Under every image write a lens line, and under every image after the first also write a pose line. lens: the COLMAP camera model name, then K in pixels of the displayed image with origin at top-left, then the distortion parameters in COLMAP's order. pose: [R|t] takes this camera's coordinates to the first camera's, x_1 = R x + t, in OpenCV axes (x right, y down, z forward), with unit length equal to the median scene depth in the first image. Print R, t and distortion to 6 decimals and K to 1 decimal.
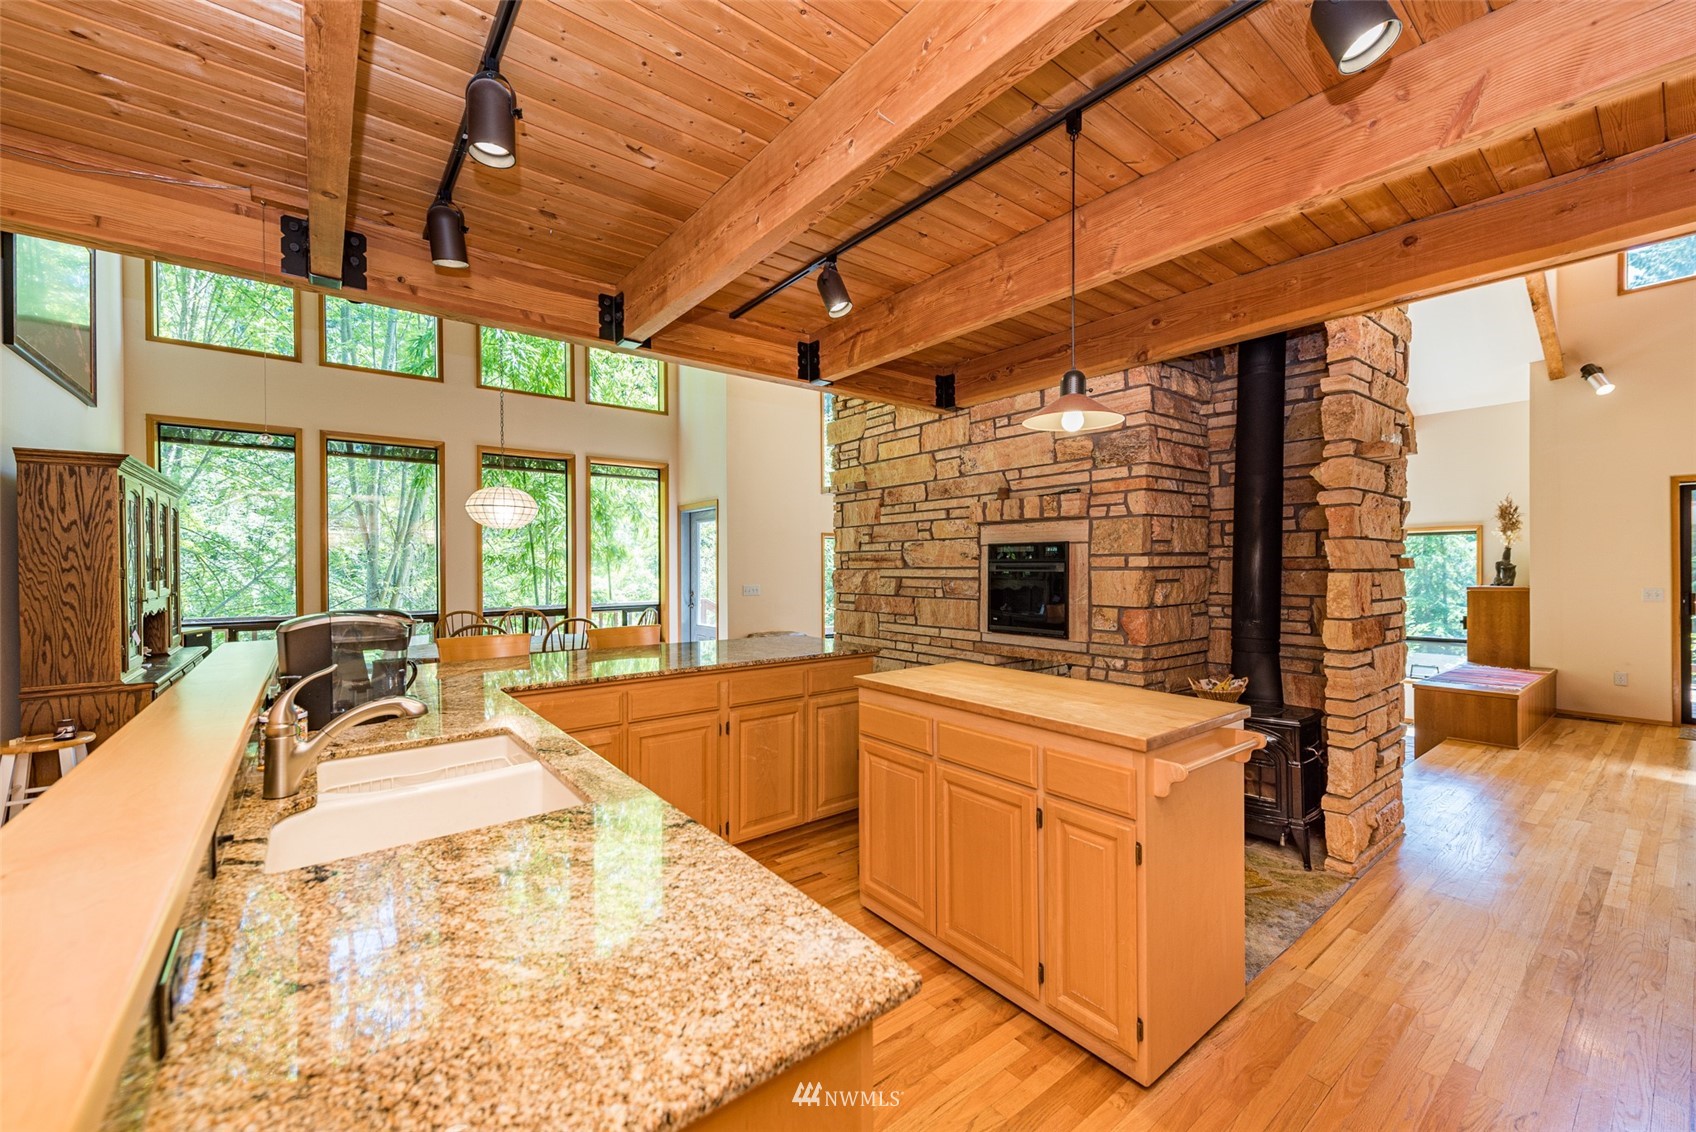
lens RADIAL K [[663.8, 0, 842.3], [0, 663.8, 568.2], [0, 0, 1]] dist [0.017612, -0.005002]
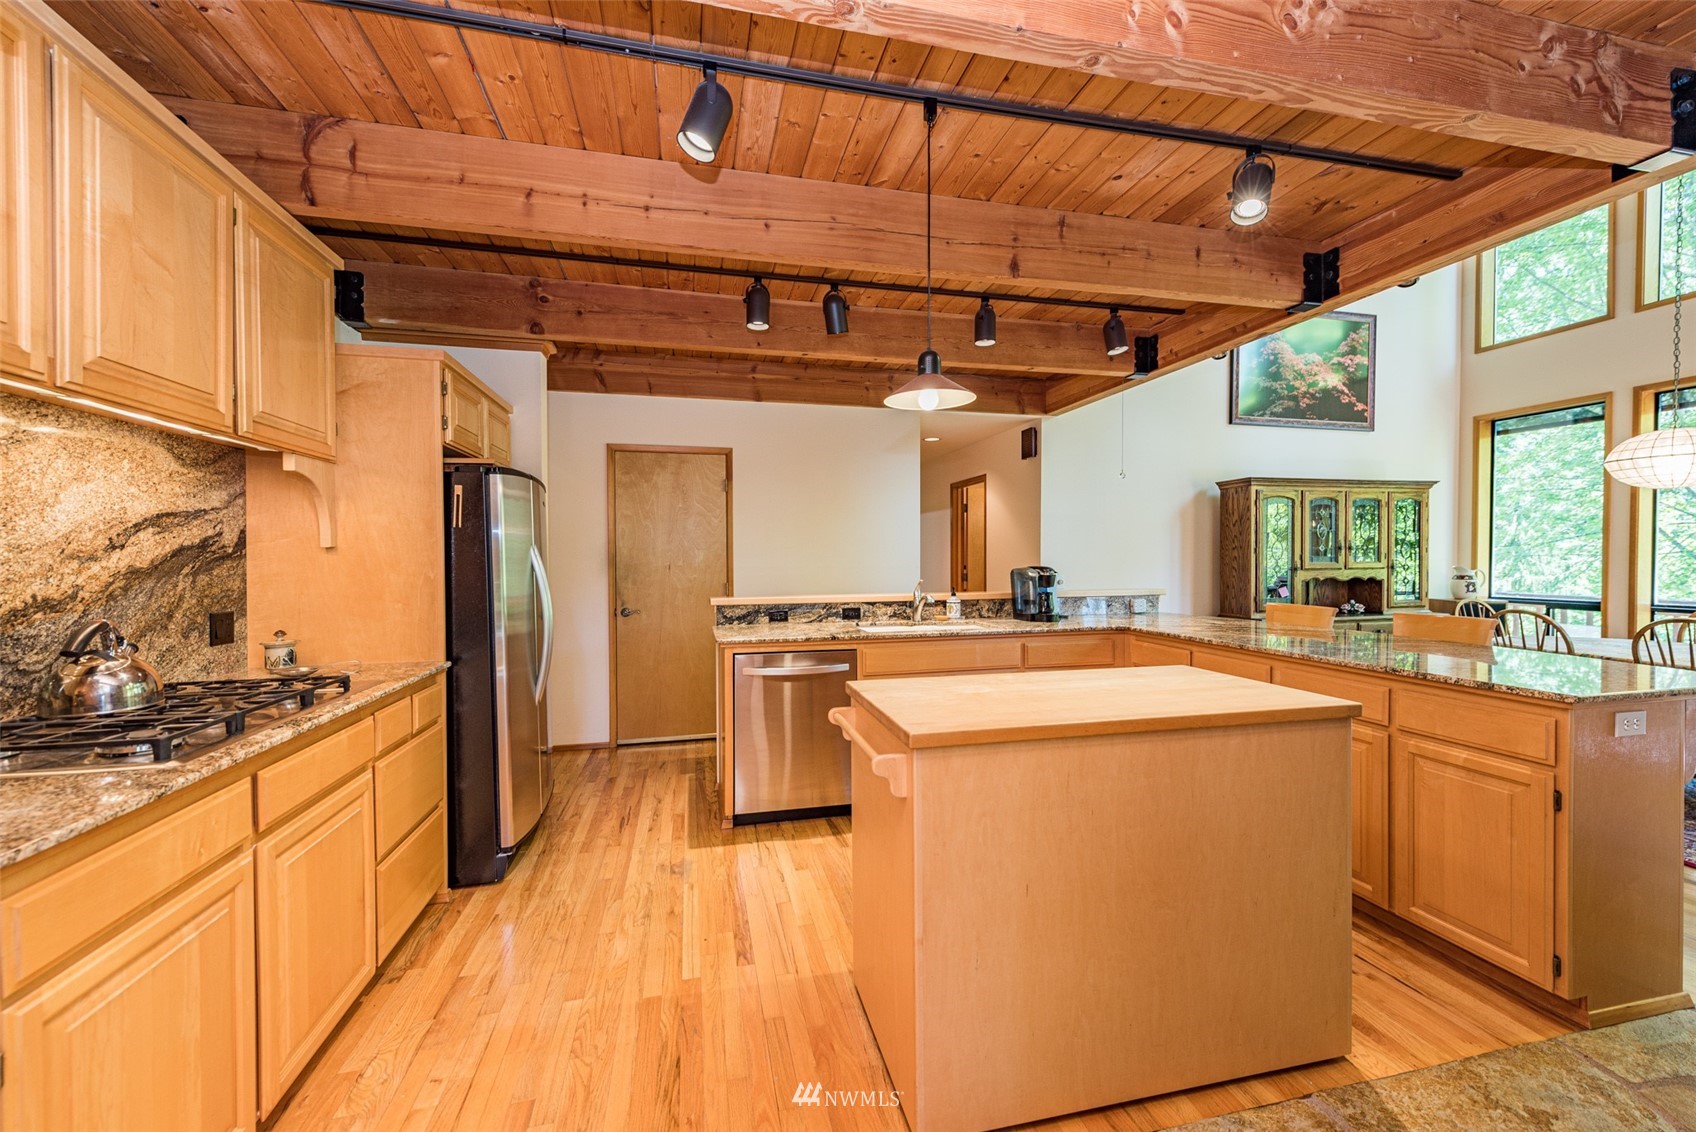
lens RADIAL K [[663.8, 0, 842.3], [0, 663.8, 568.2], [0, 0, 1]] dist [0.017612, -0.005002]
pose [[-0.420442, 0.017804, -0.907145, 0.525747], [0.002104, 0.999824, 0.018648, 0.012280], [0.907317, 0.005932, -0.420406, 0.512165]]
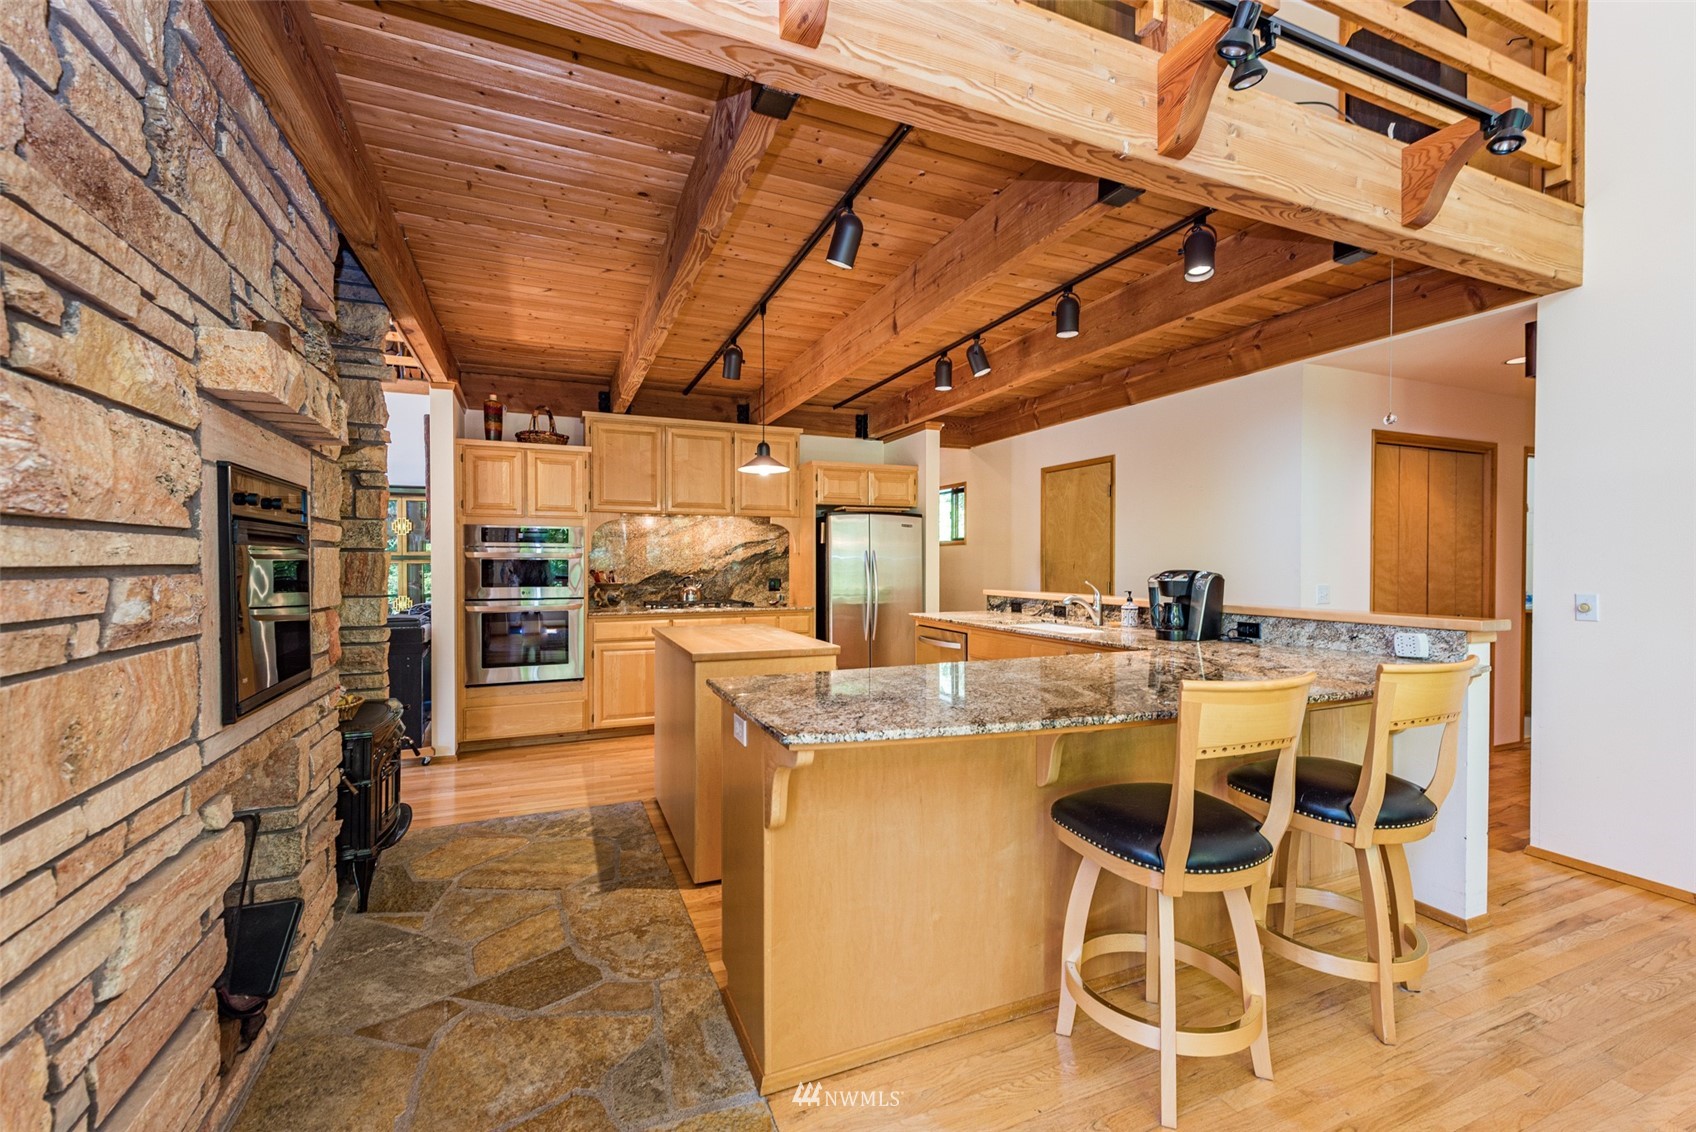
lens RADIAL K [[709.8, 0, 848.0], [0, 709.8, 566.0], [0, 0, 1]] dist [0.003767, 0.000208]
pose [[-0.965335, -0.001373, 0.261011, -0.152400], [0.001571, 0.999937, 0.011071, 0.013720], [-0.261009, 0.011098, -0.965272, 1.107258]]
